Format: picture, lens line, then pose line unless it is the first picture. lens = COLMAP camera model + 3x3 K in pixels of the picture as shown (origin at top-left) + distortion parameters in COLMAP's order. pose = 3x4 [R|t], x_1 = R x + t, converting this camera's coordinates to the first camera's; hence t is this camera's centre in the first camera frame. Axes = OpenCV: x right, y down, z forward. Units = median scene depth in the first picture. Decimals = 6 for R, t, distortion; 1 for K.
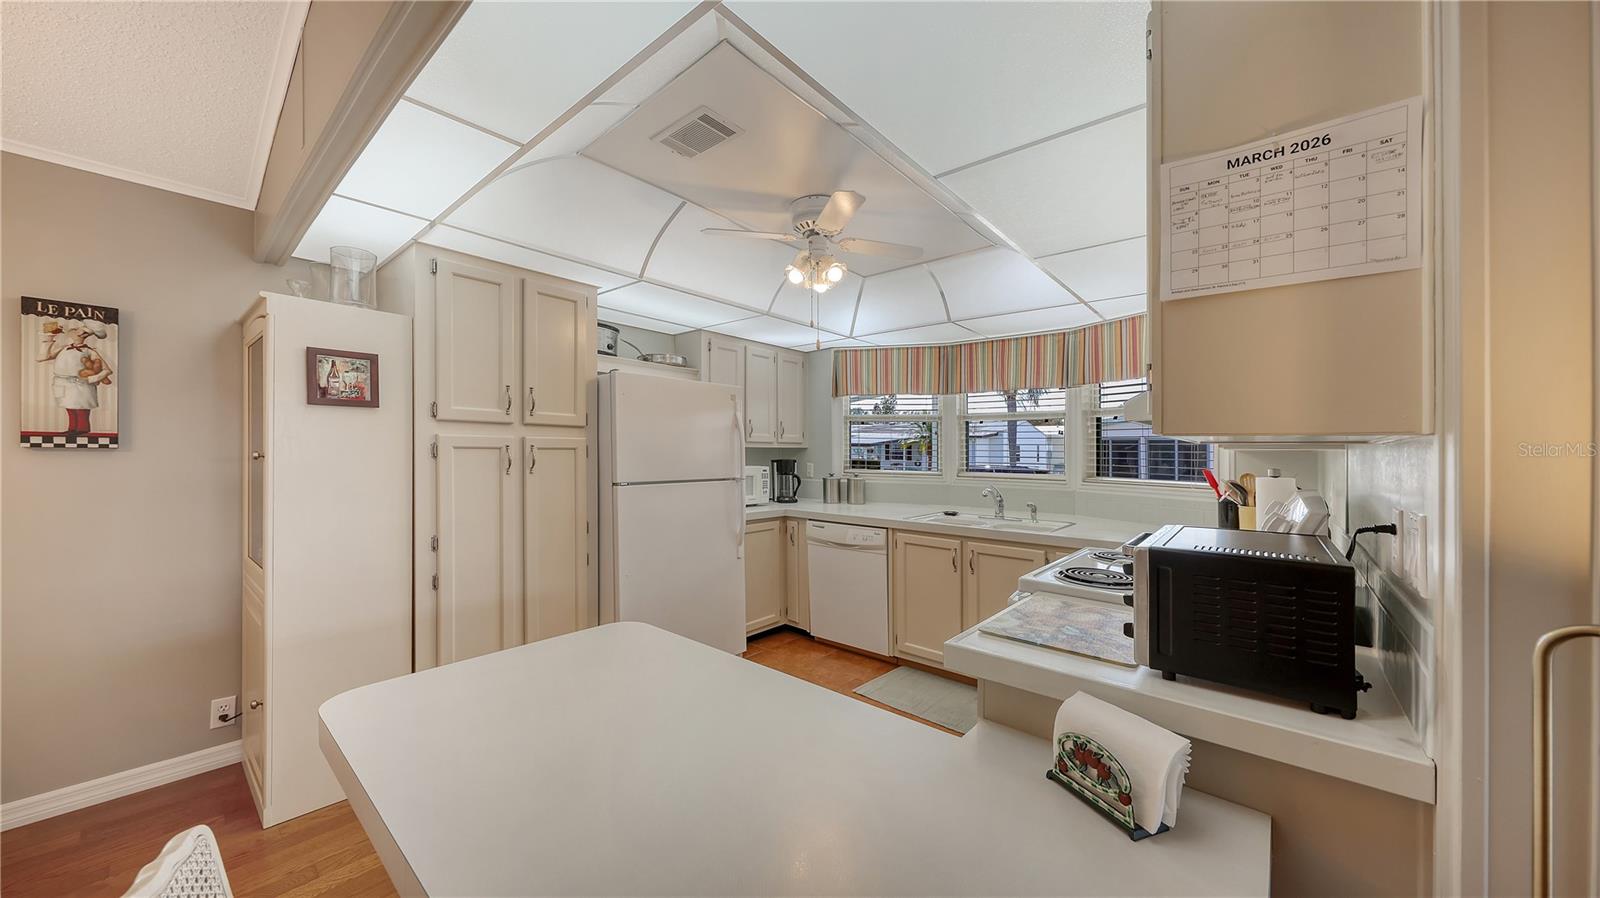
lens RADIAL K [[537.0, 0, 802.0], [0, 537.0, 448.2], [0, 0, 1]] dist [0.005586, -0.001377]
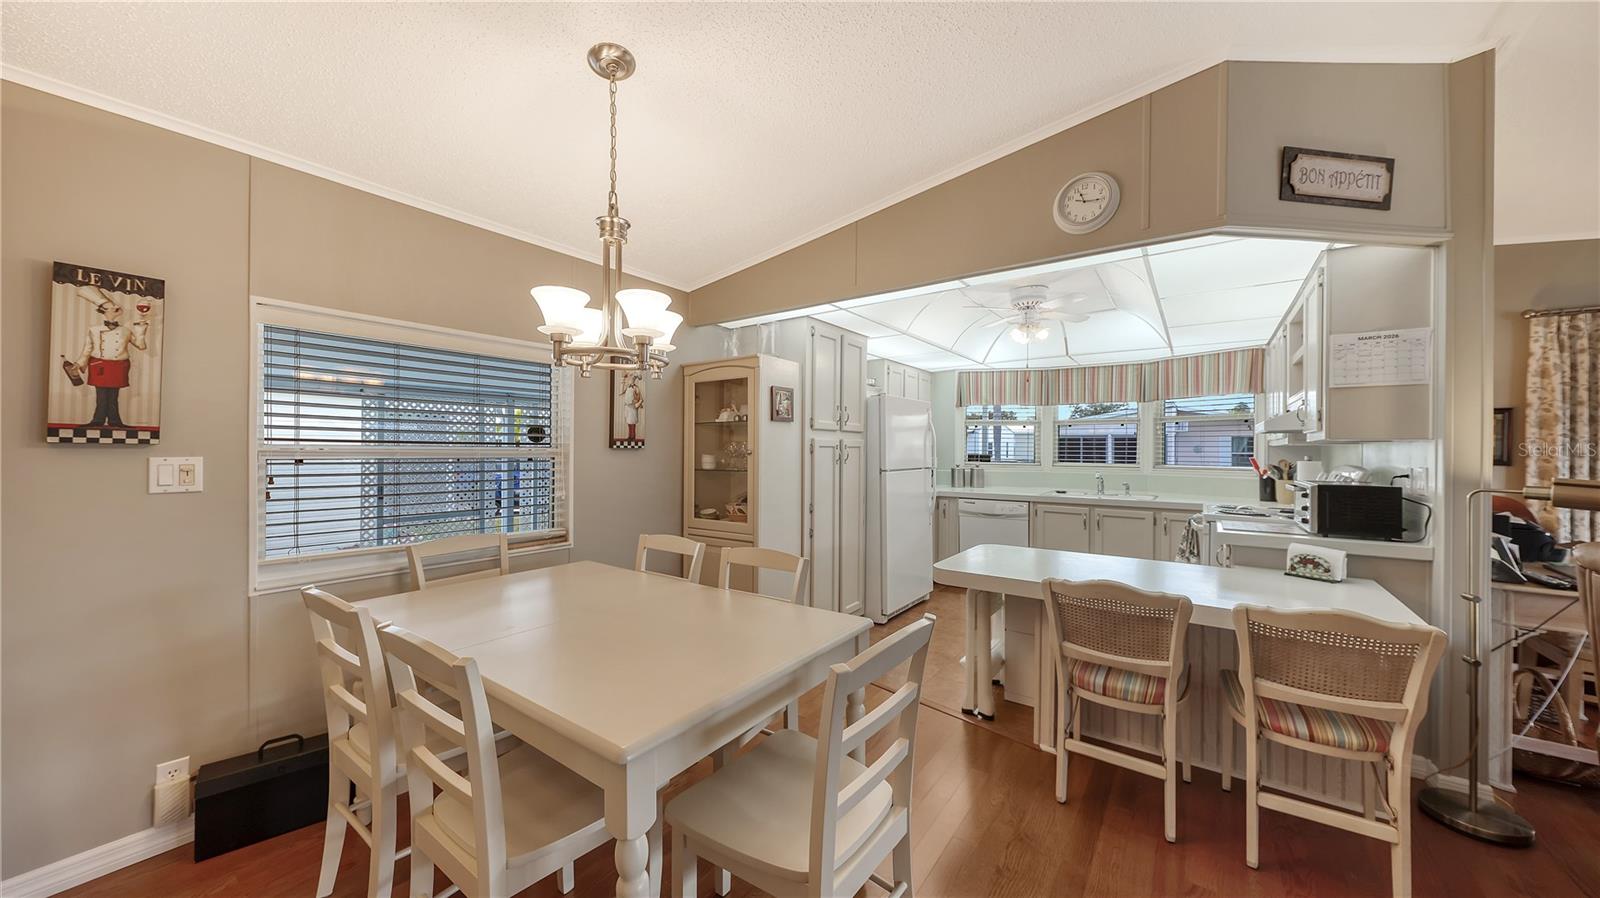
lens RADIAL K [[537.0, 0, 798.2], [0, 537.0, 450.9], [0, 0, 1]] dist [0.005586, -0.001377]
pose [[0.996805, -0.006896, 0.079576, -0.914753], [0.006236, 0.999944, 0.008539, -0.002673], [-0.079631, -0.008015, 0.996792, -0.605607]]
